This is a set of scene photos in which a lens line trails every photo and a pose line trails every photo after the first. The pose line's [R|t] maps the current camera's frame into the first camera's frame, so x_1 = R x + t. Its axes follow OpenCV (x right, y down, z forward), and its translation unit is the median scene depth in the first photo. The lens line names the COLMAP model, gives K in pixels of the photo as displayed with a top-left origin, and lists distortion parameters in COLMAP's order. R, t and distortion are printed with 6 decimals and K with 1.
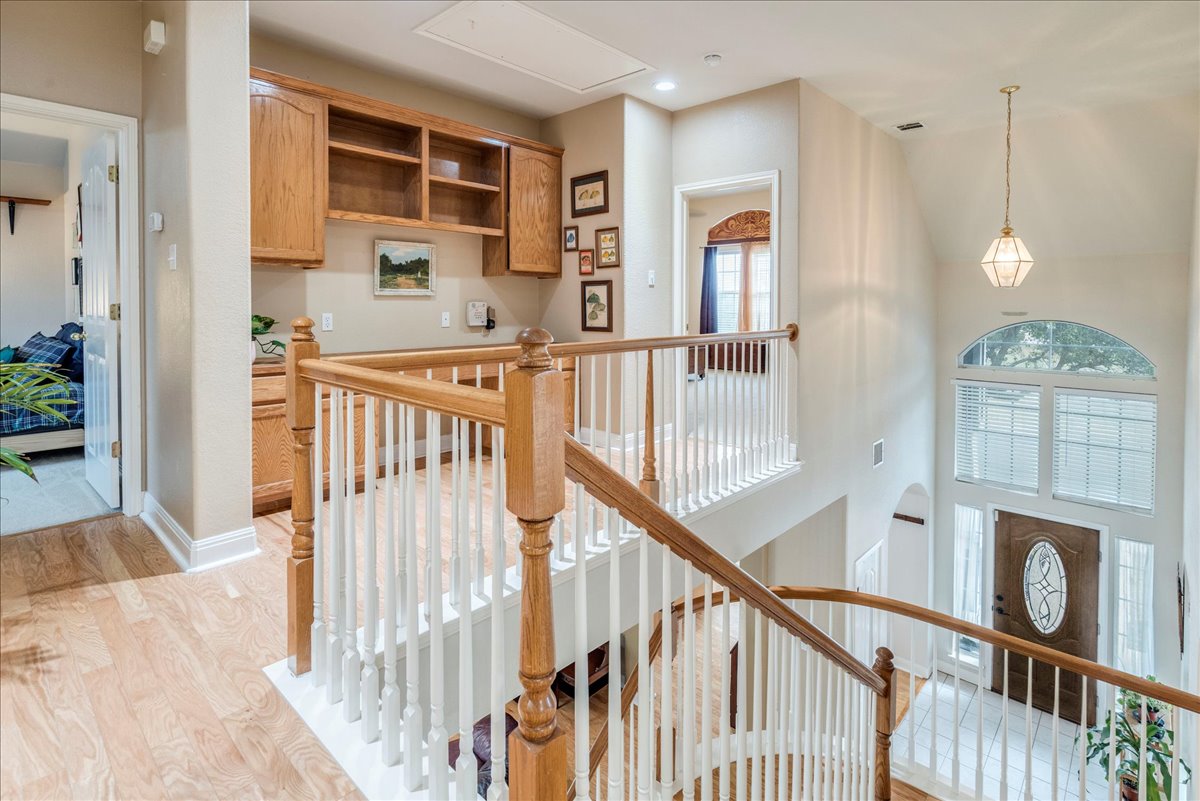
lens RADIAL K [[565.3, 0, 612.7], [0, 565.3, 398.6], [0, 0, 1]] dist [0.000029, -0.000001]
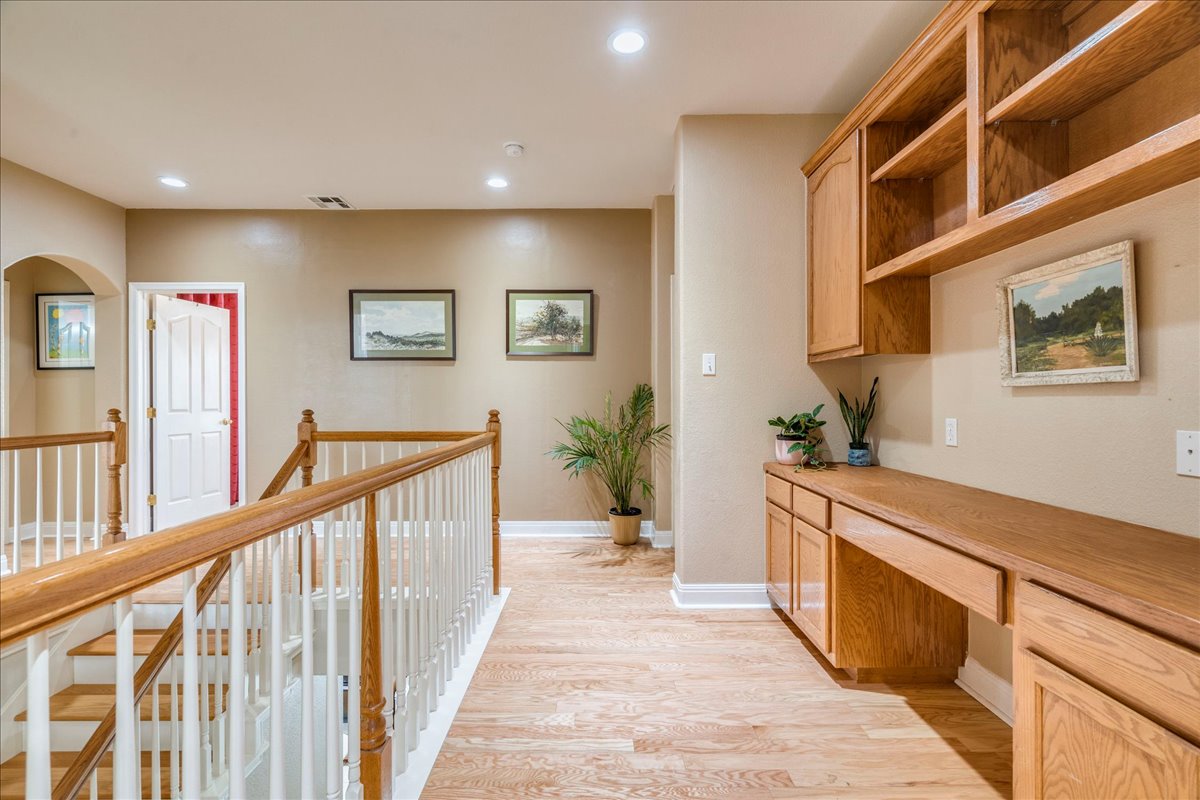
lens RADIAL K [[565.3, 0, 612.7], [0, 565.3, 398.1], [0, 0, 1]] dist [0.000029, -0.000001]
pose [[-0.740643, -0.000880, -0.671898, 0.181170], [-0.112193, 0.986122, 0.122380, -0.191328], [0.662466, 0.166022, -0.730463, 1.118546]]
